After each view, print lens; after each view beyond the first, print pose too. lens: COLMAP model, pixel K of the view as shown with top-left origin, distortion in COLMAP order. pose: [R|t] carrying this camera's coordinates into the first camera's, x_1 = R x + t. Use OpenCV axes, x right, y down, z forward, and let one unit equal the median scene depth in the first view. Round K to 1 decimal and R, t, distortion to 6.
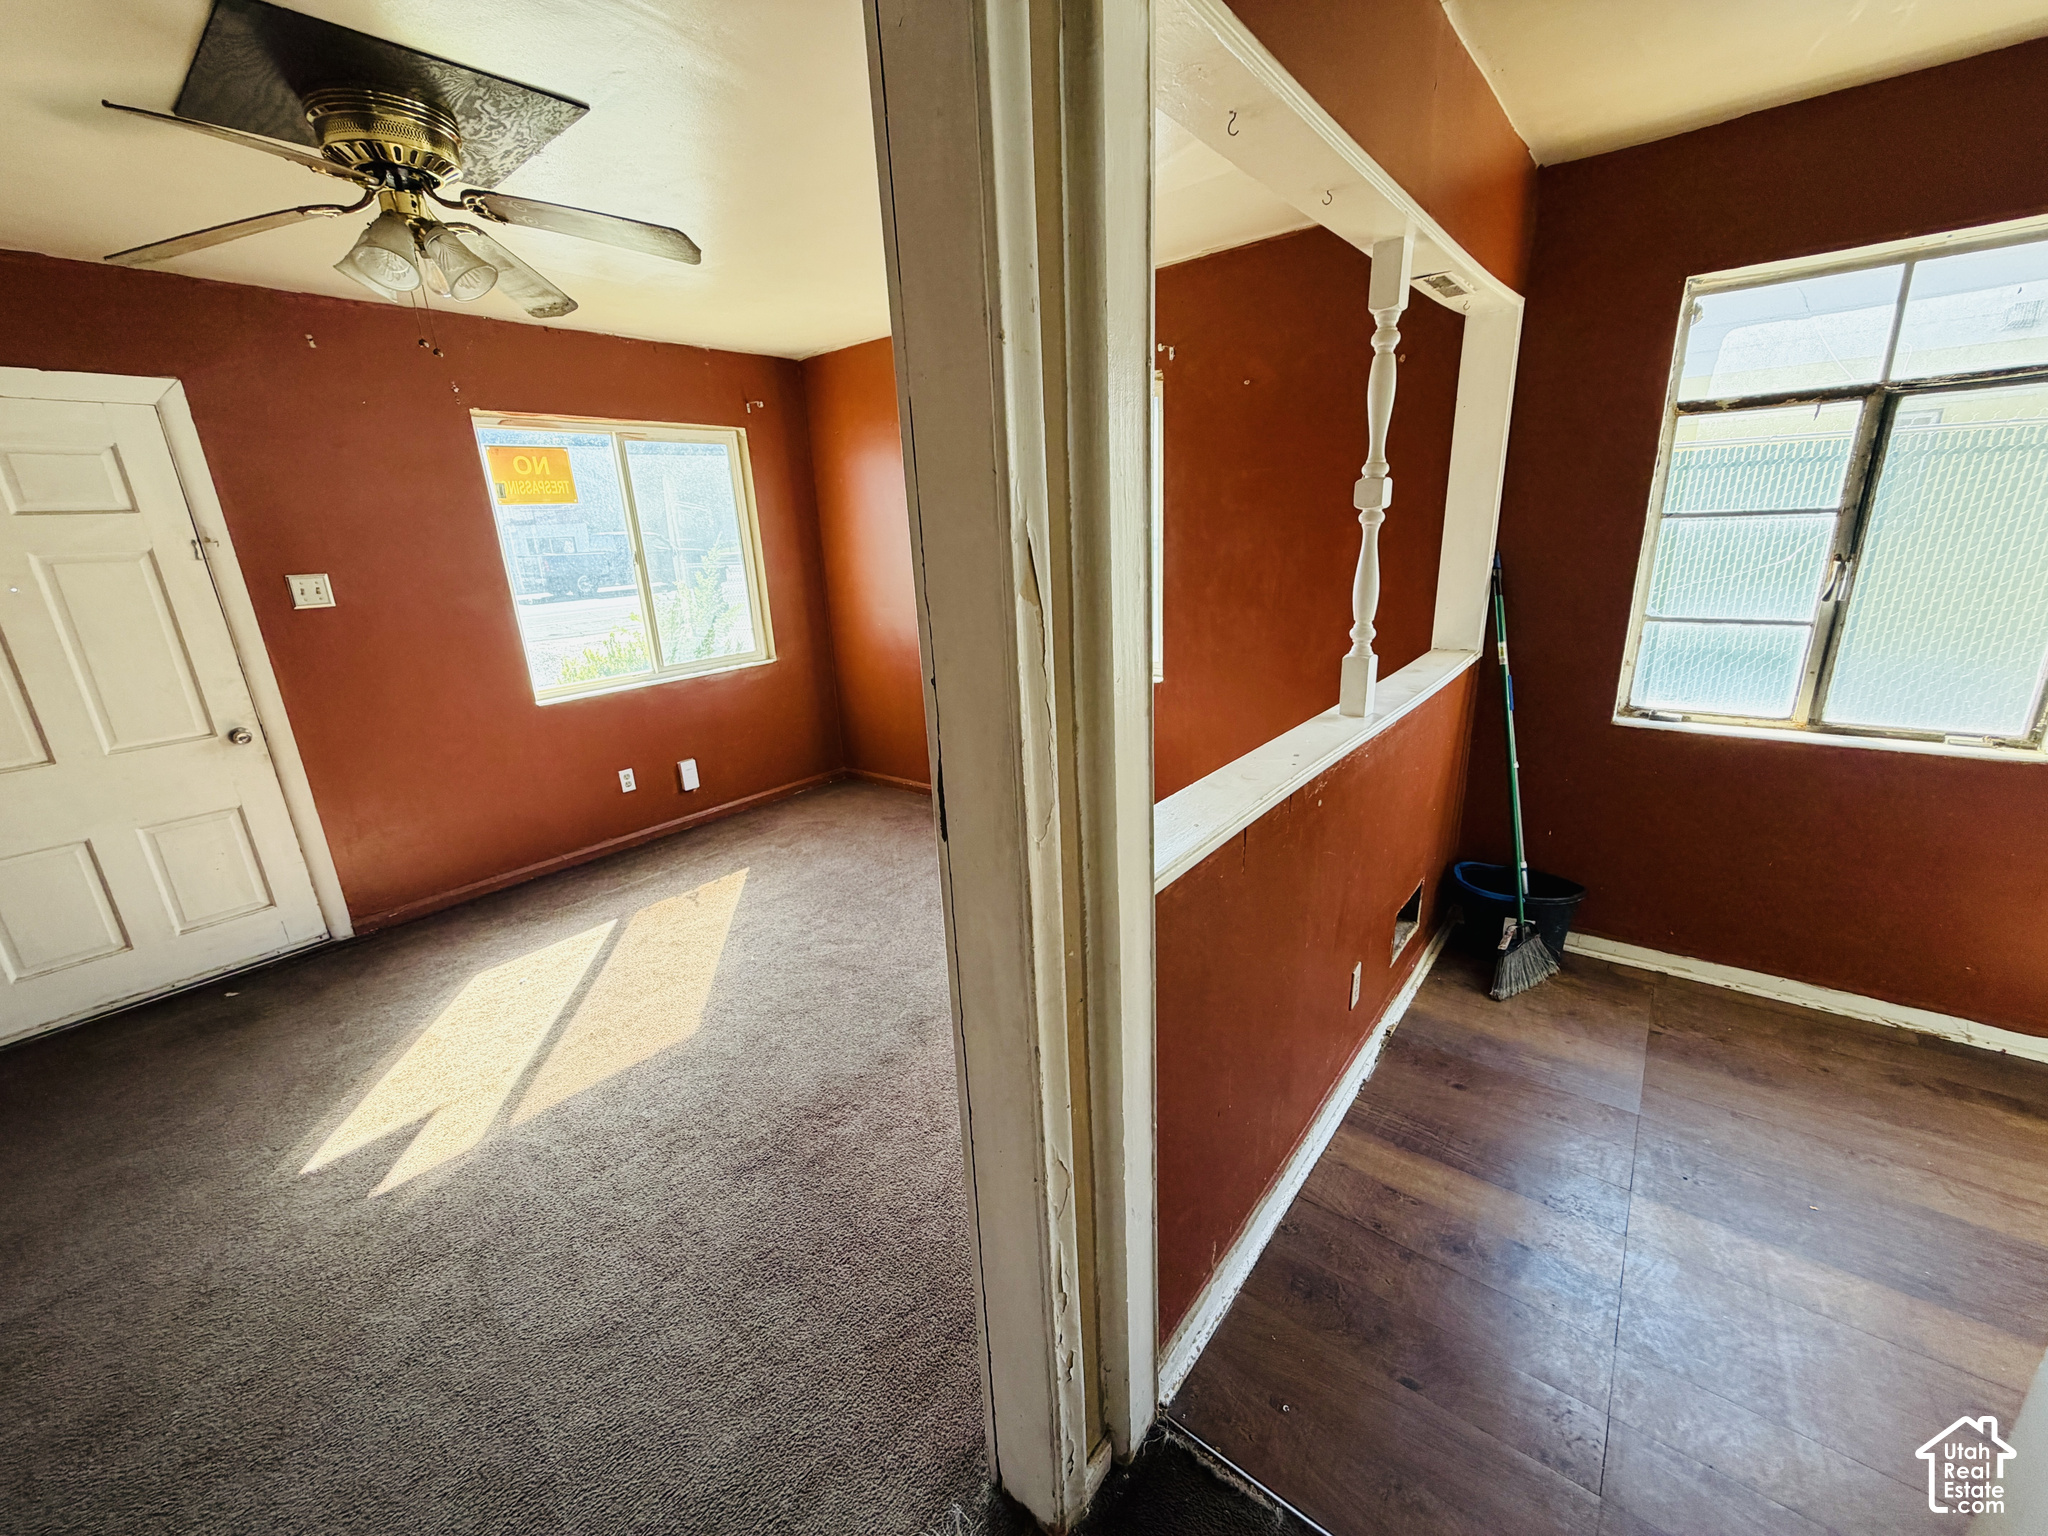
lens RADIAL K [[814.3, 0, 1020.5], [0, 814.3, 770.4], [0, 0, 1]] dist [-0.001106, 0.000222]
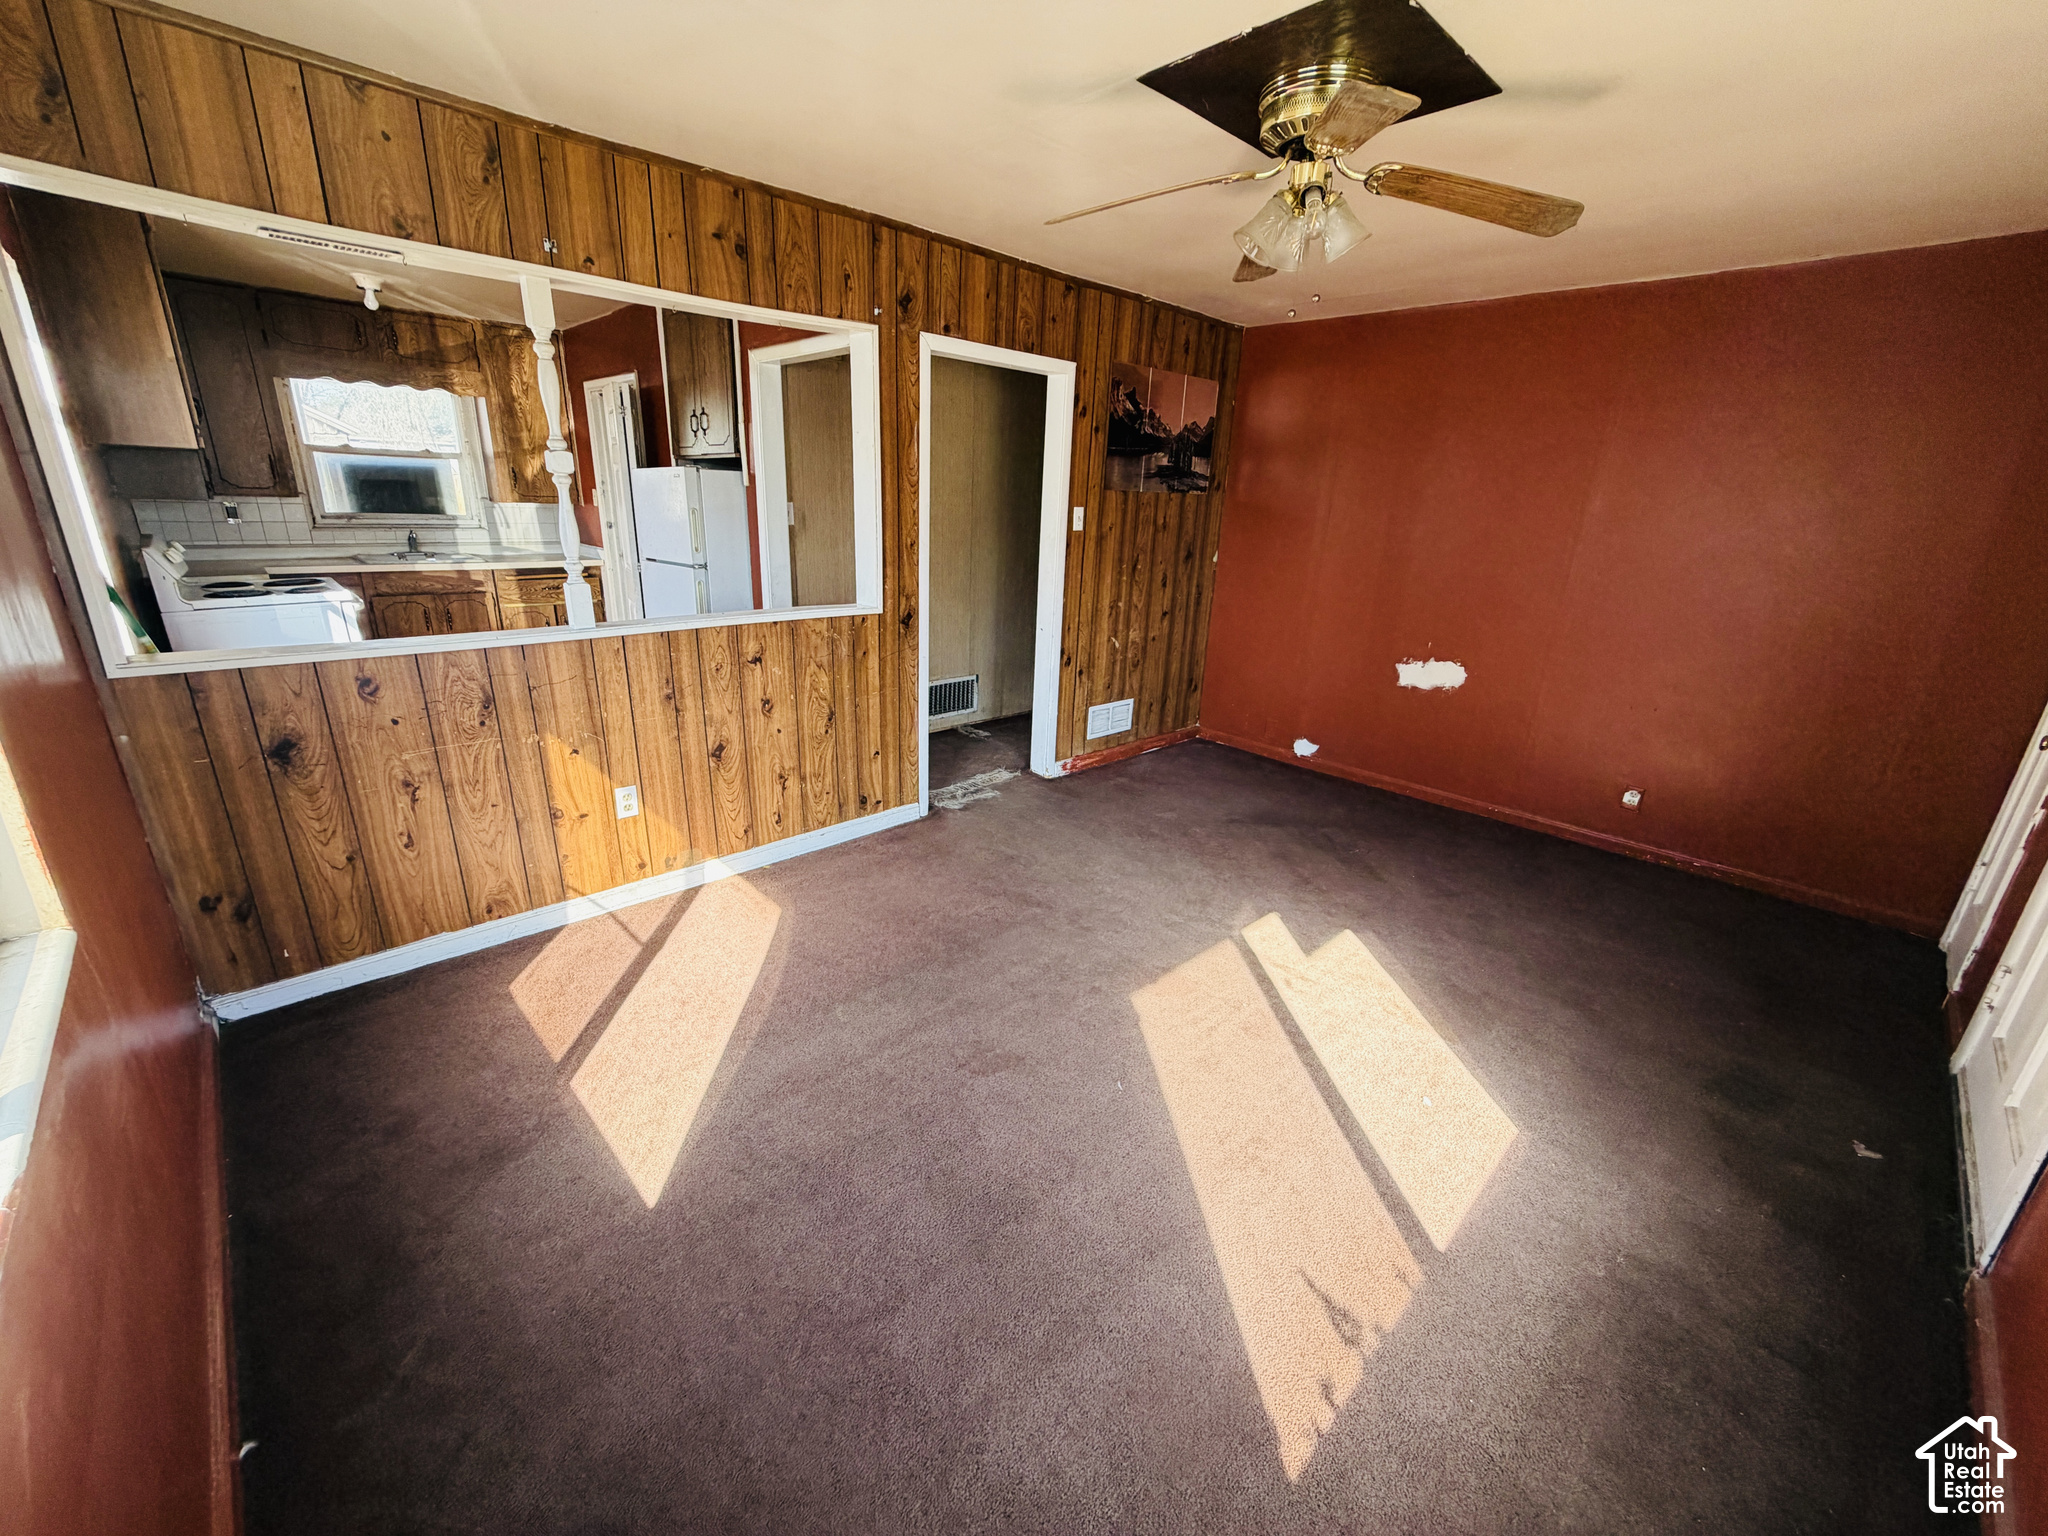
lens RADIAL K [[814.3, 0, 1025.4], [0, 814.3, 769.7], [0, 0, 1]] dist [-0.001106, 0.000222]
pose [[-0.991963, -0.027460, 0.123511, -0.432773], [0.048285, 0.820132, 0.570133, -0.518662], [-0.116951, 0.571515, -0.812215, 1.844549]]
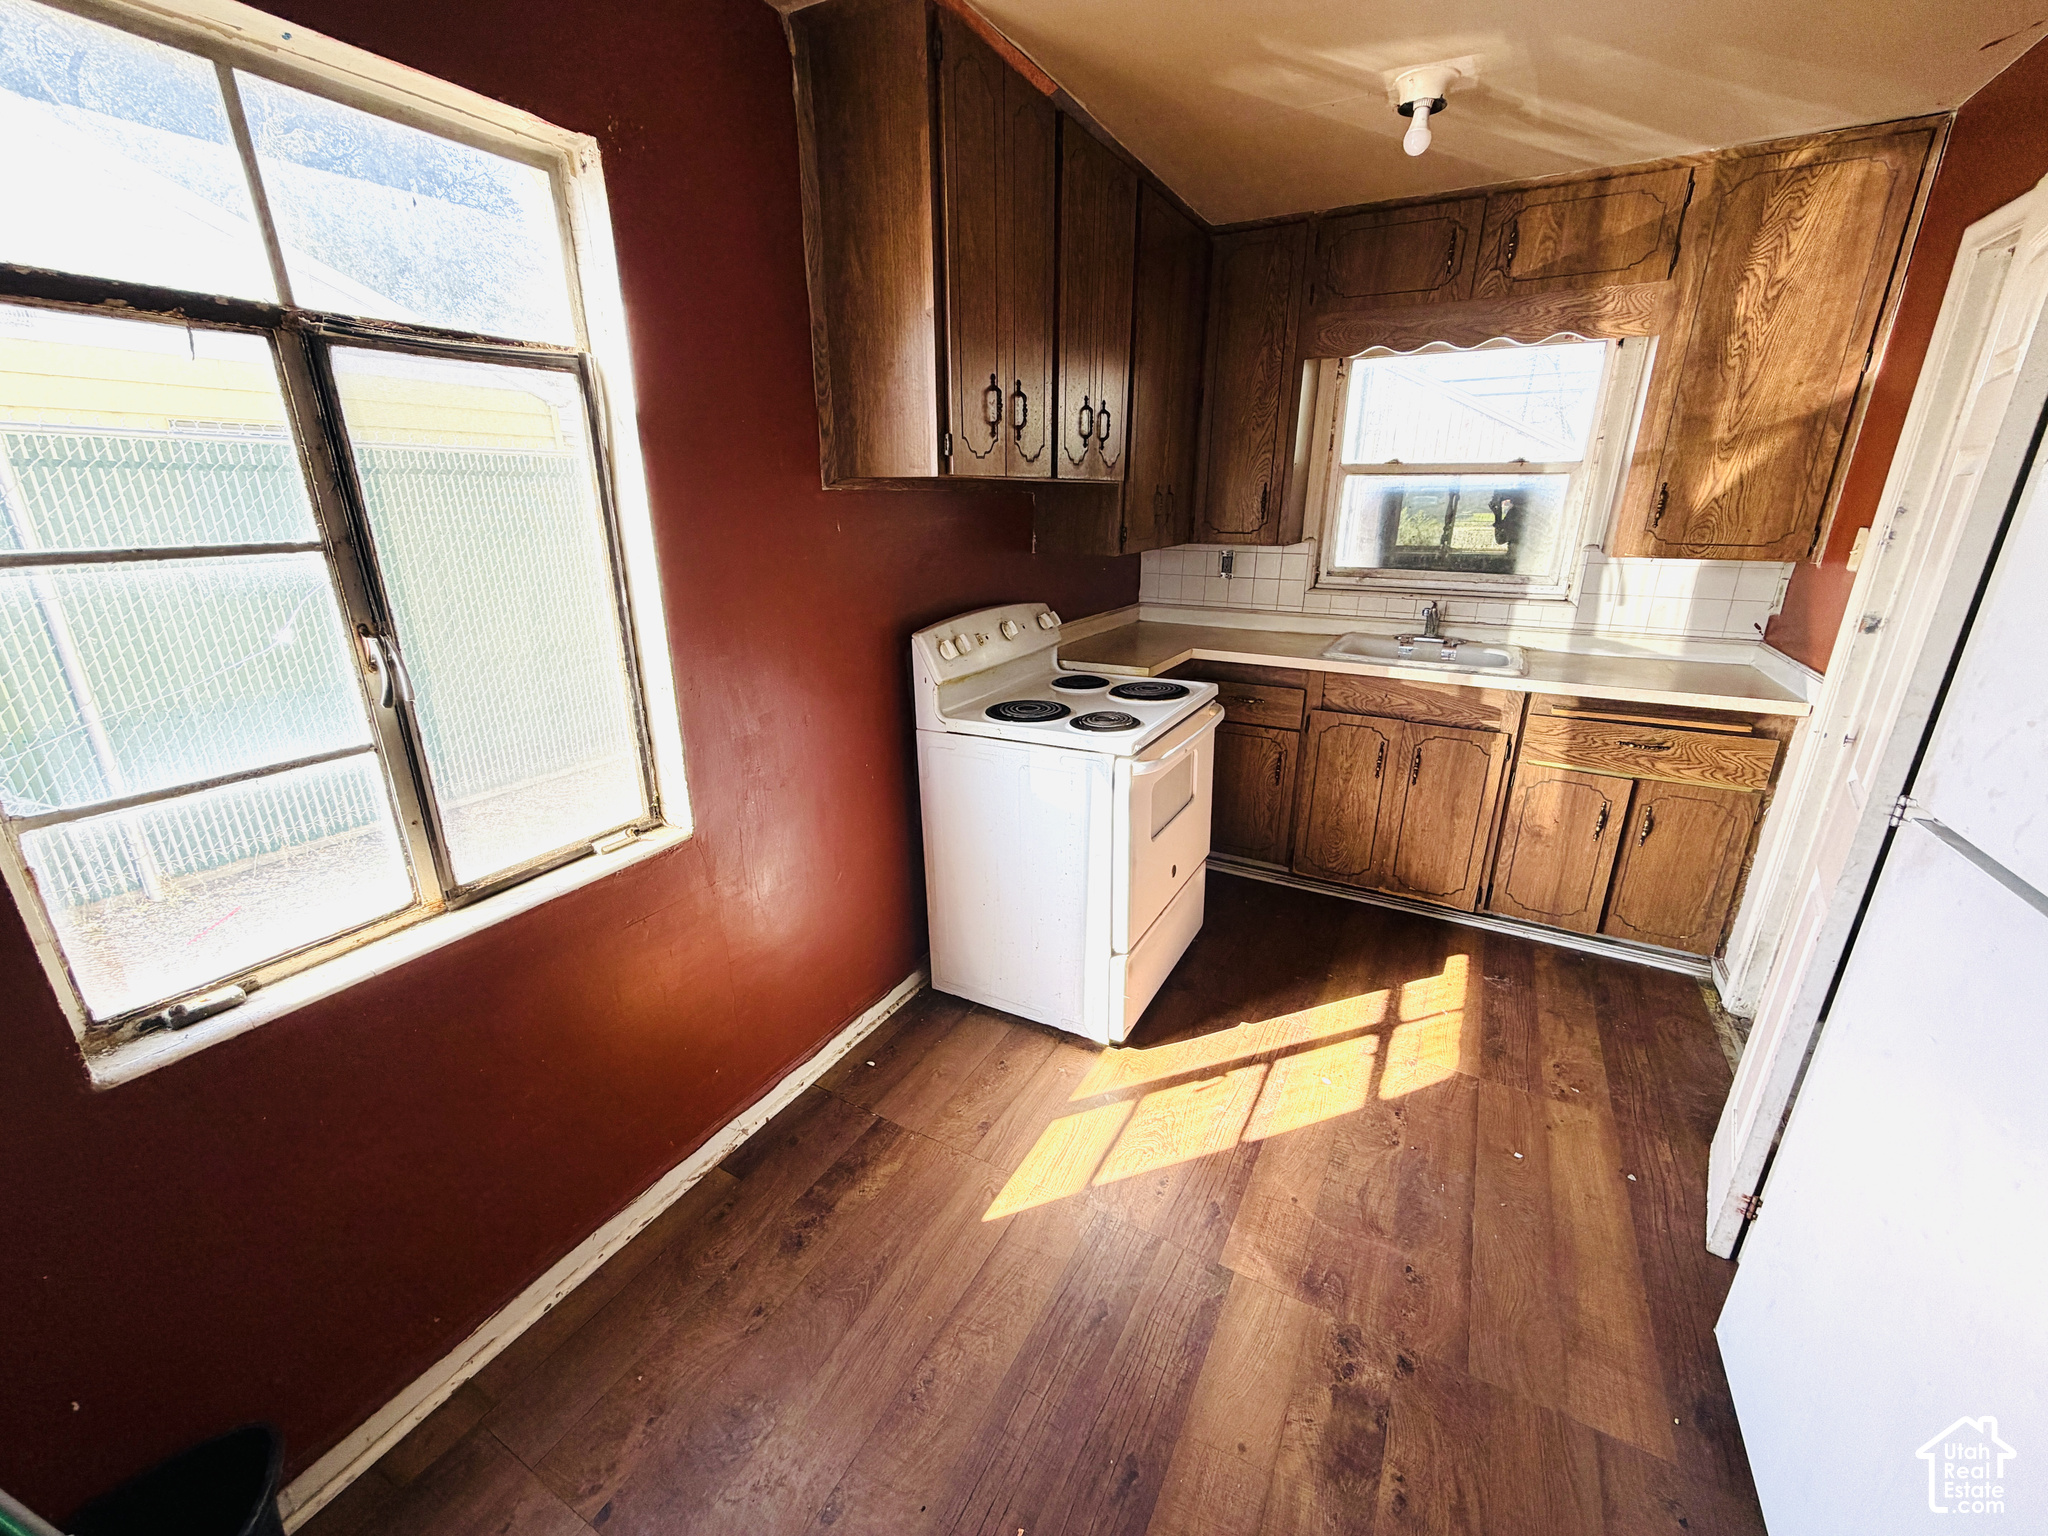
lens RADIAL K [[814.3, 0, 1020.7], [0, 814.3, 766.7], [0, 0, 1]] dist [-0.001106, 0.000222]
pose [[-0.159490, -0.267032, 0.950398, 0.359655], [0.292120, 0.906842, 0.303816, -0.203660], [-0.942989, 0.326086, -0.066626, 0.610985]]
